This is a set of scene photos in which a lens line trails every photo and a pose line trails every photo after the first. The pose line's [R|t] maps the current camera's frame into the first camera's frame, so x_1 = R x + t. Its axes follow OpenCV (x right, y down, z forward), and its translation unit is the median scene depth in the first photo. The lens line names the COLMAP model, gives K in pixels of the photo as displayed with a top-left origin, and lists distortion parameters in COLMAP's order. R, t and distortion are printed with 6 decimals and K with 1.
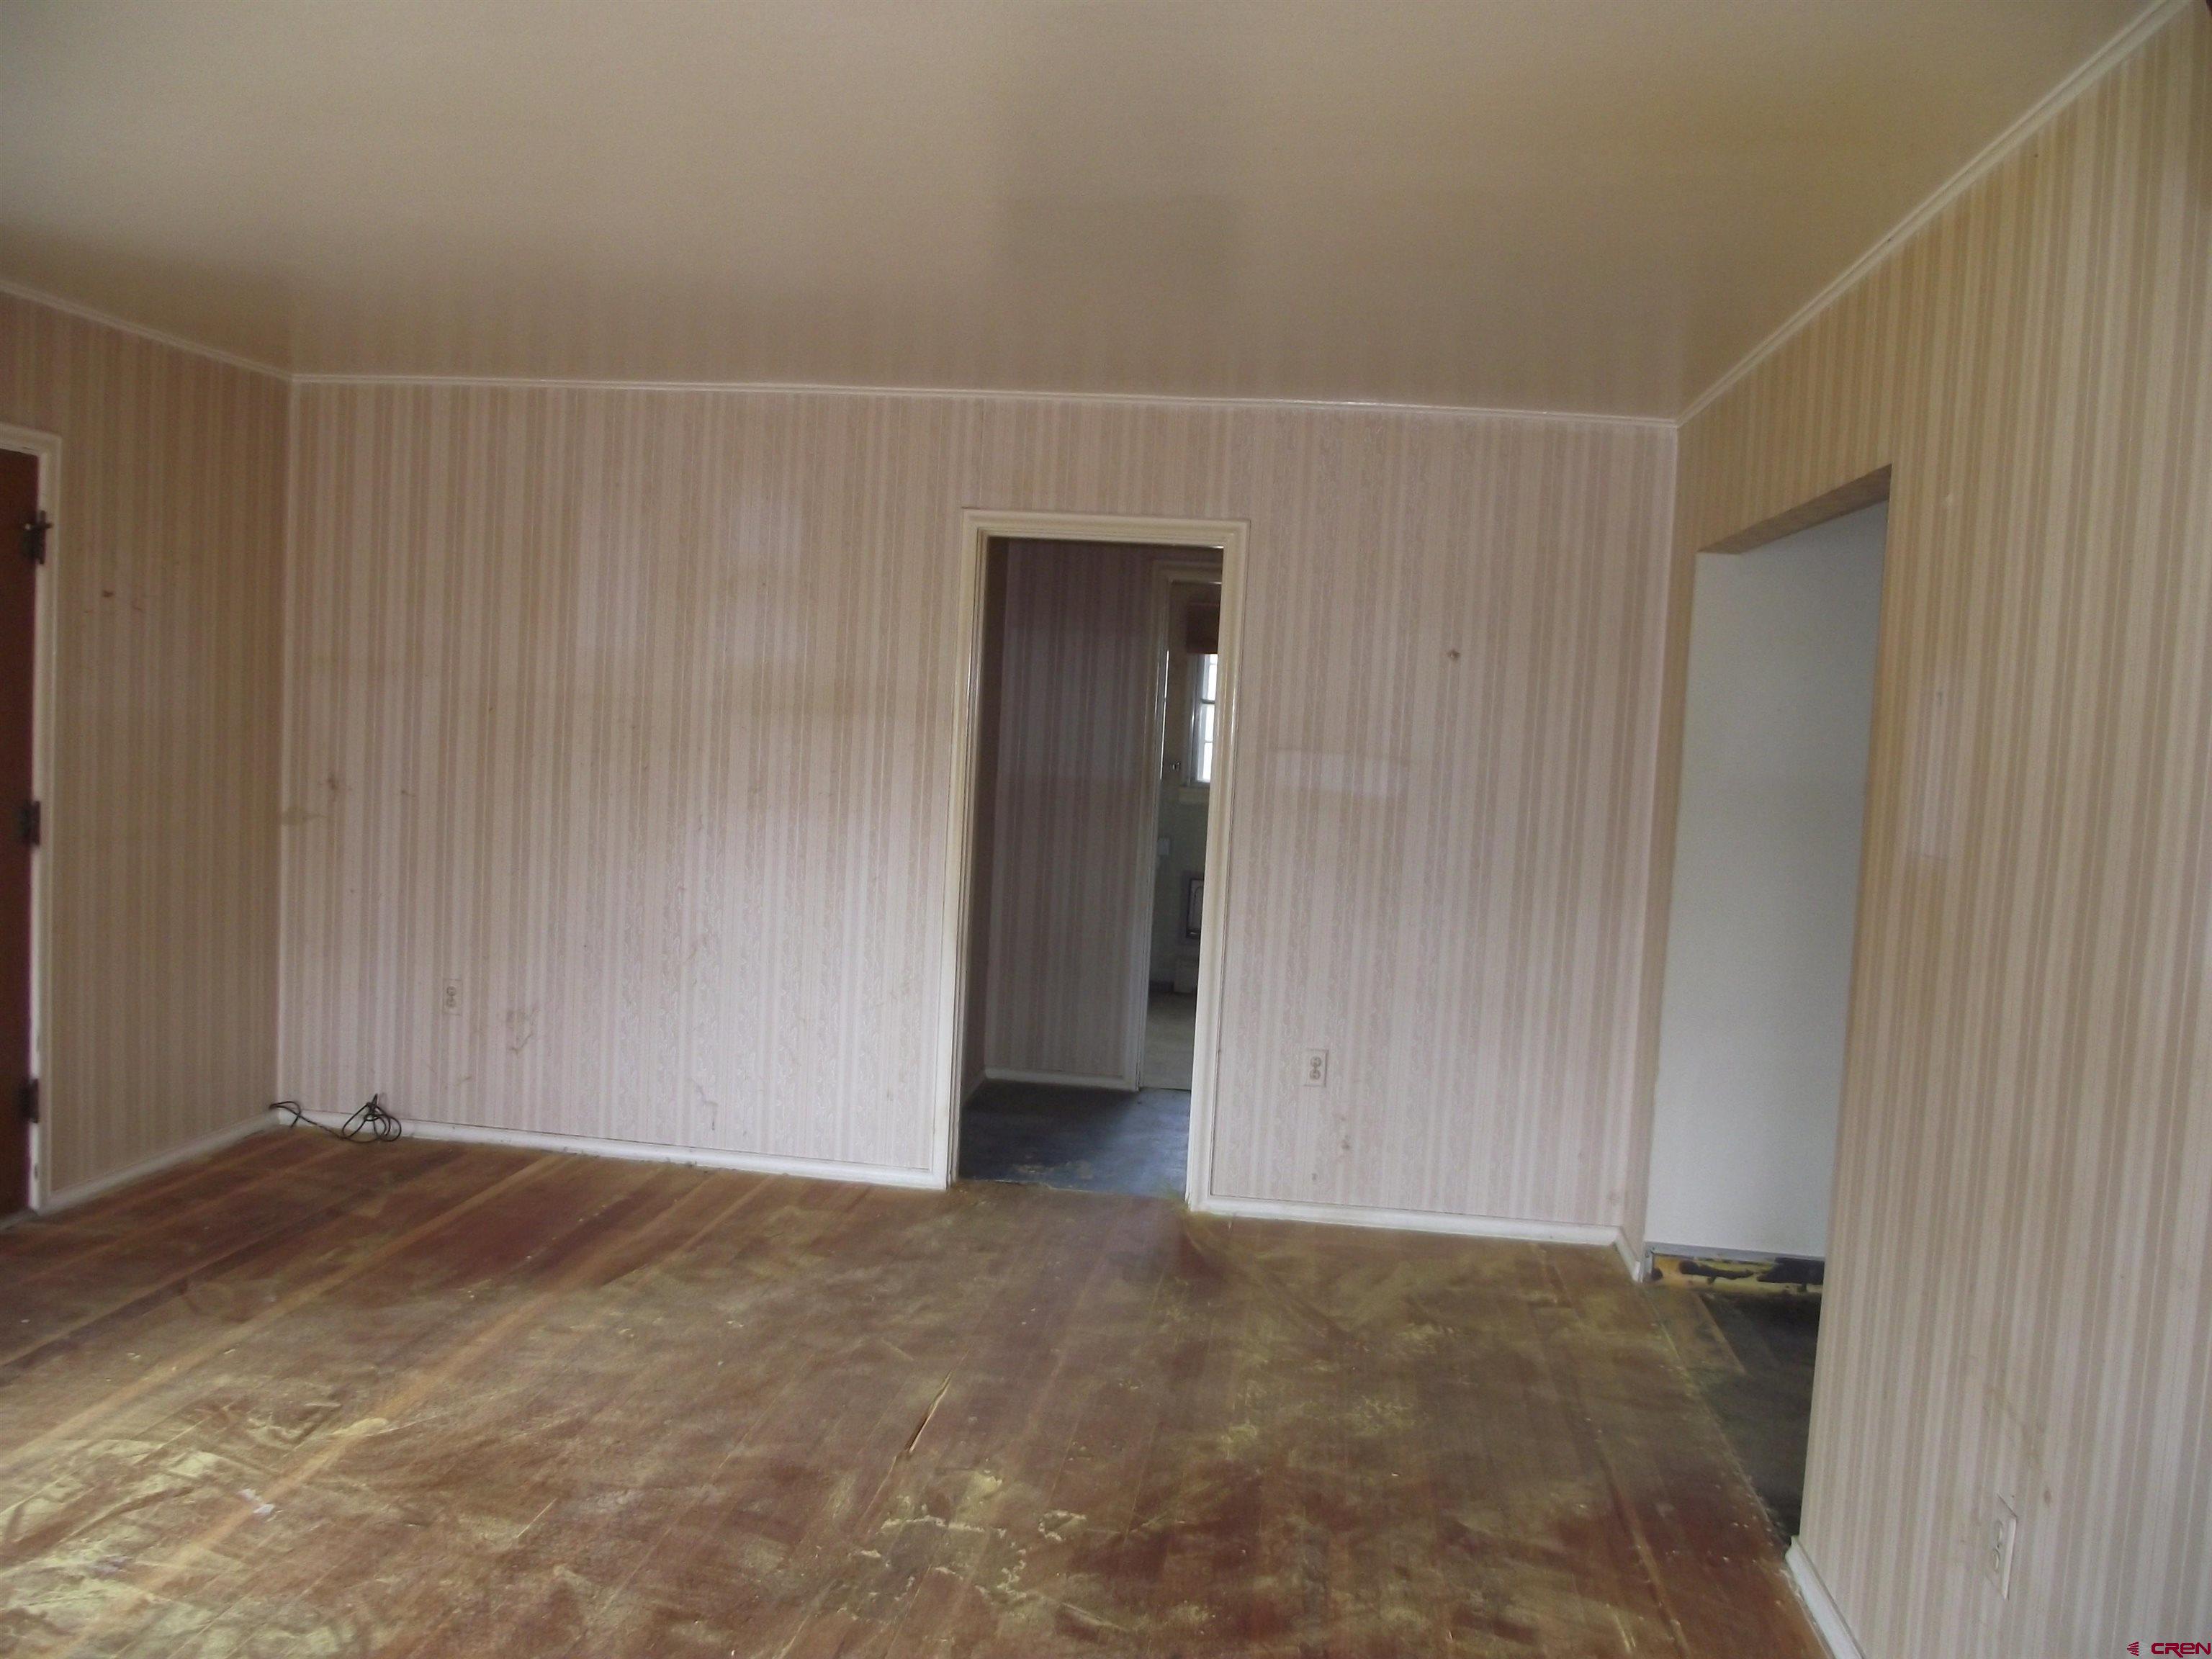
lens RADIAL K [[1736.7, 0, 1114.8], [0, 1736.7, 846.2], [0, 0, 1]] dist [-0.077760, 0.044390]
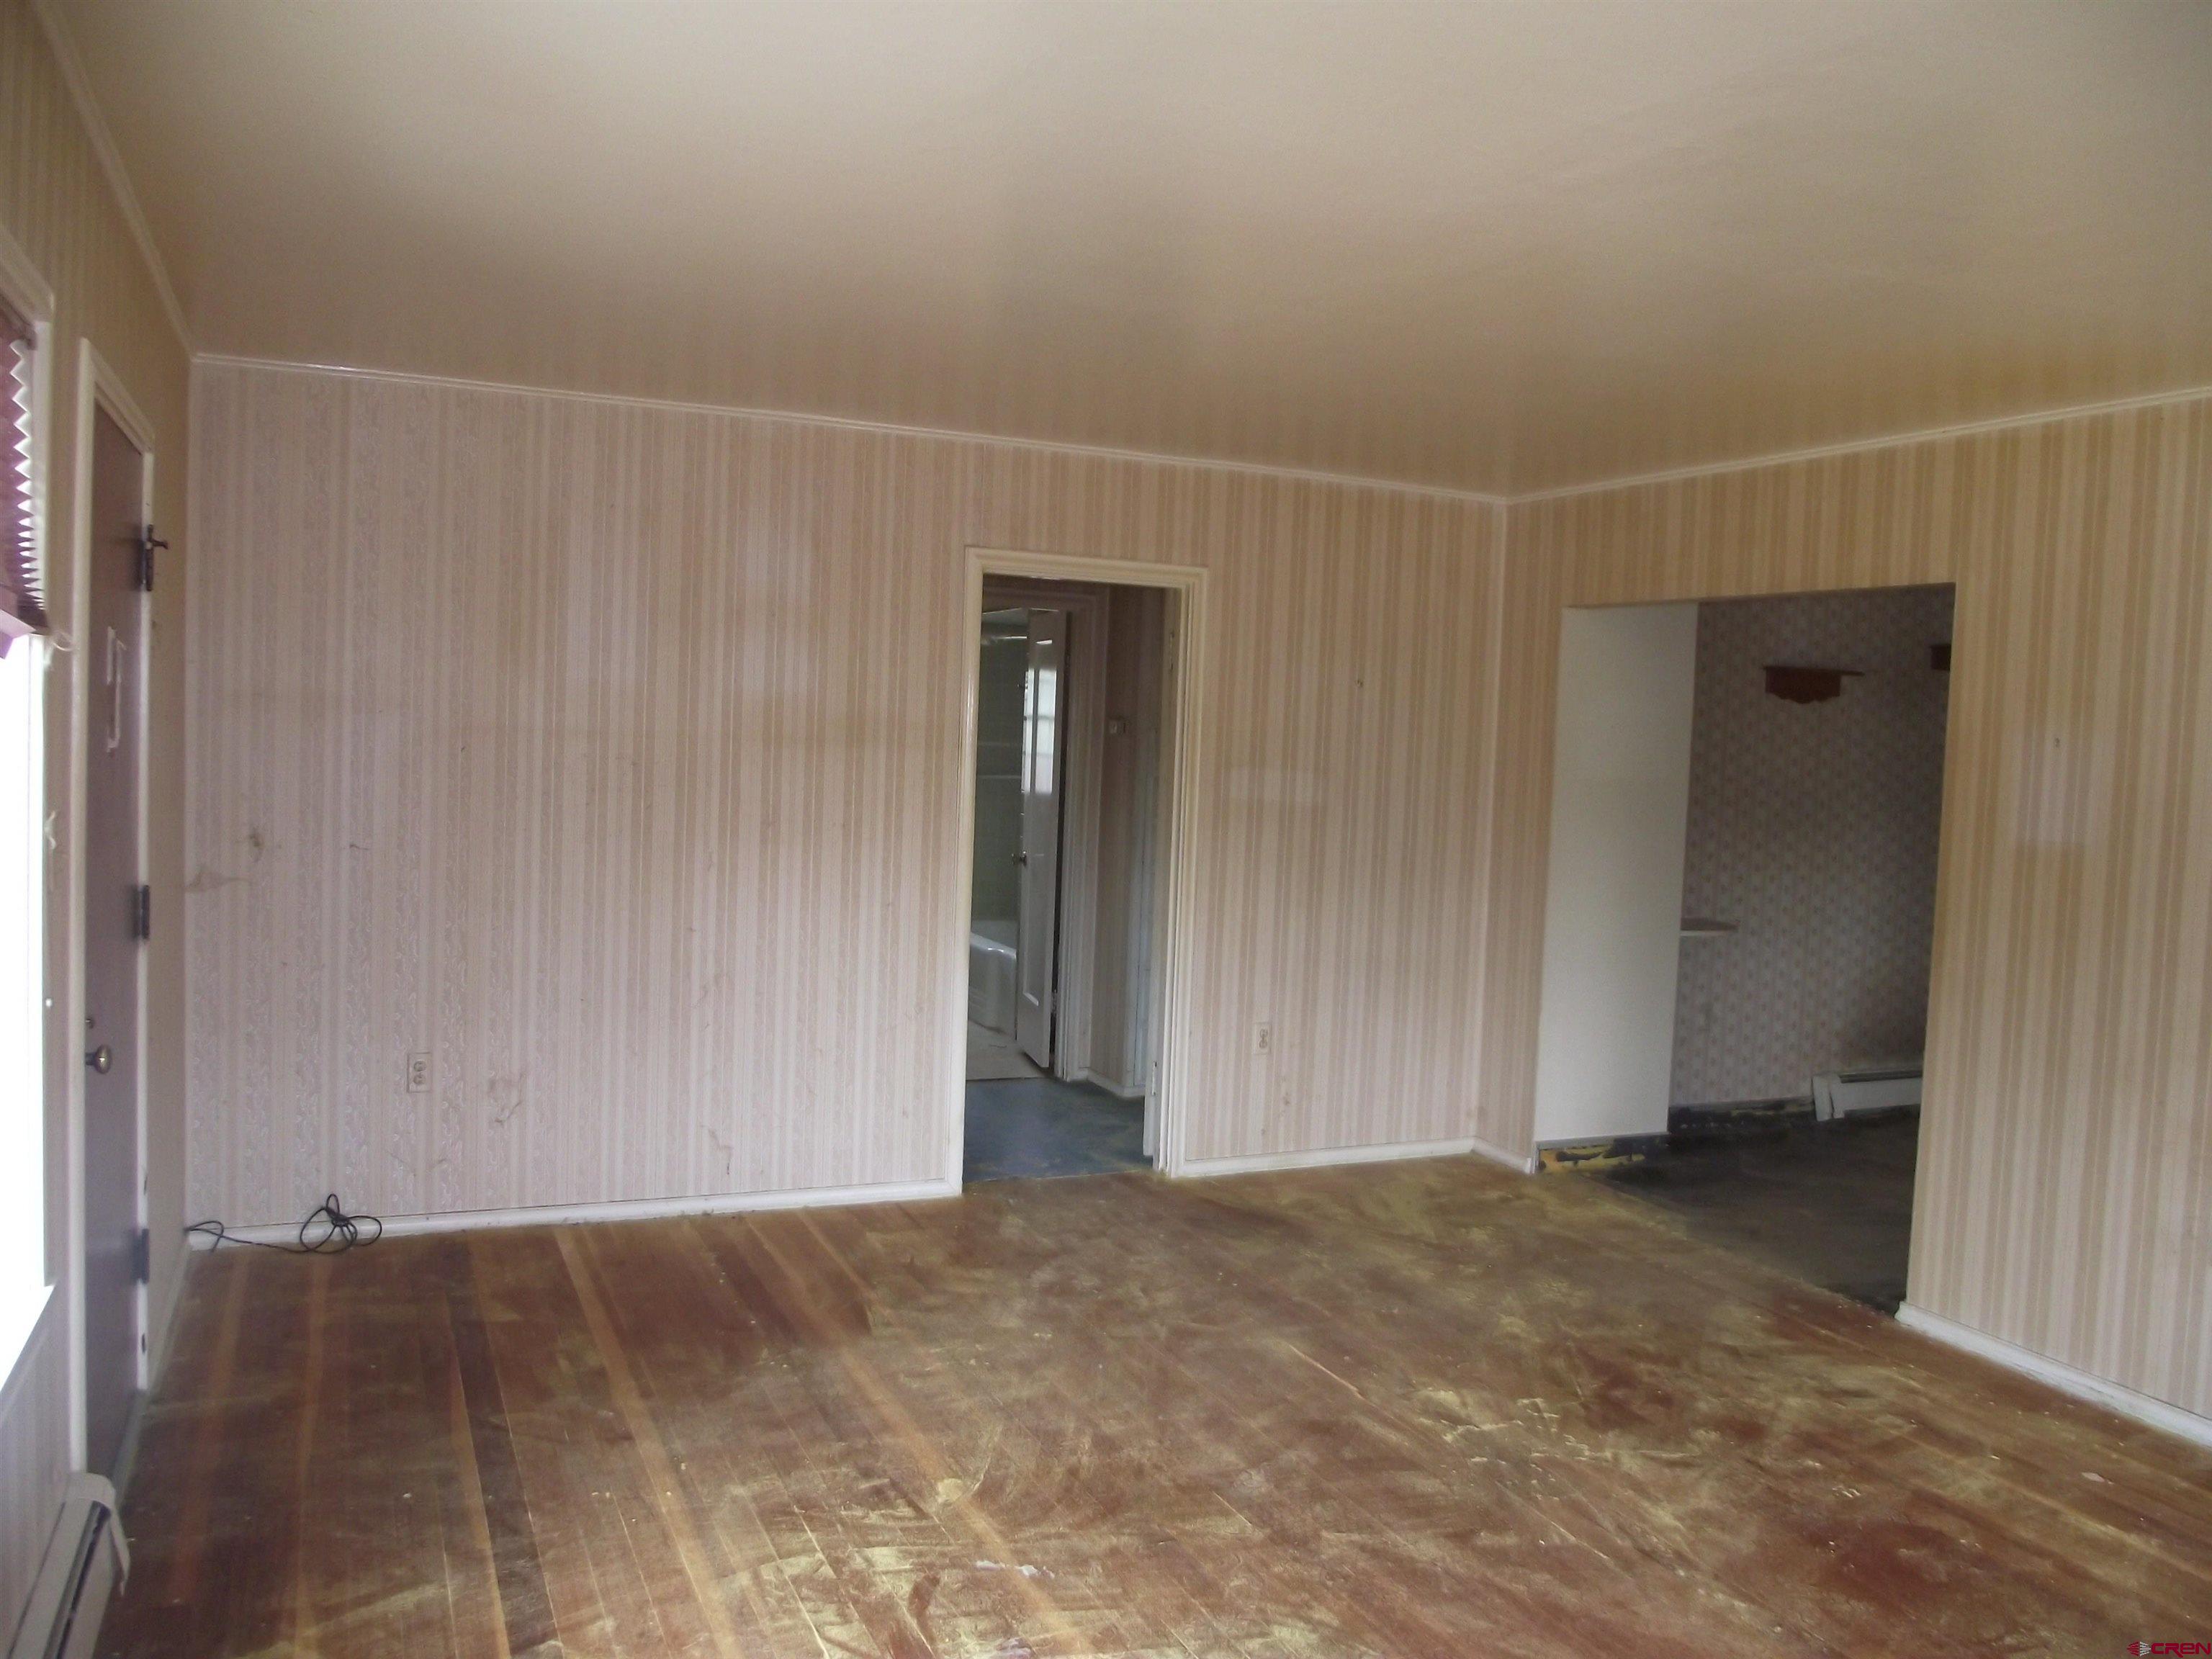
lens RADIAL K [[1736.7, 0, 1134.6], [0, 1736.7, 841.0], [0, 0, 1]] dist [-0.077760, 0.044390]
pose [[0.849261, -0.055509, 0.525047, -0.614438], [0.047552, 0.998458, 0.028644, -0.046051], [-0.525827, 0.000641, 0.850591, 0.058367]]
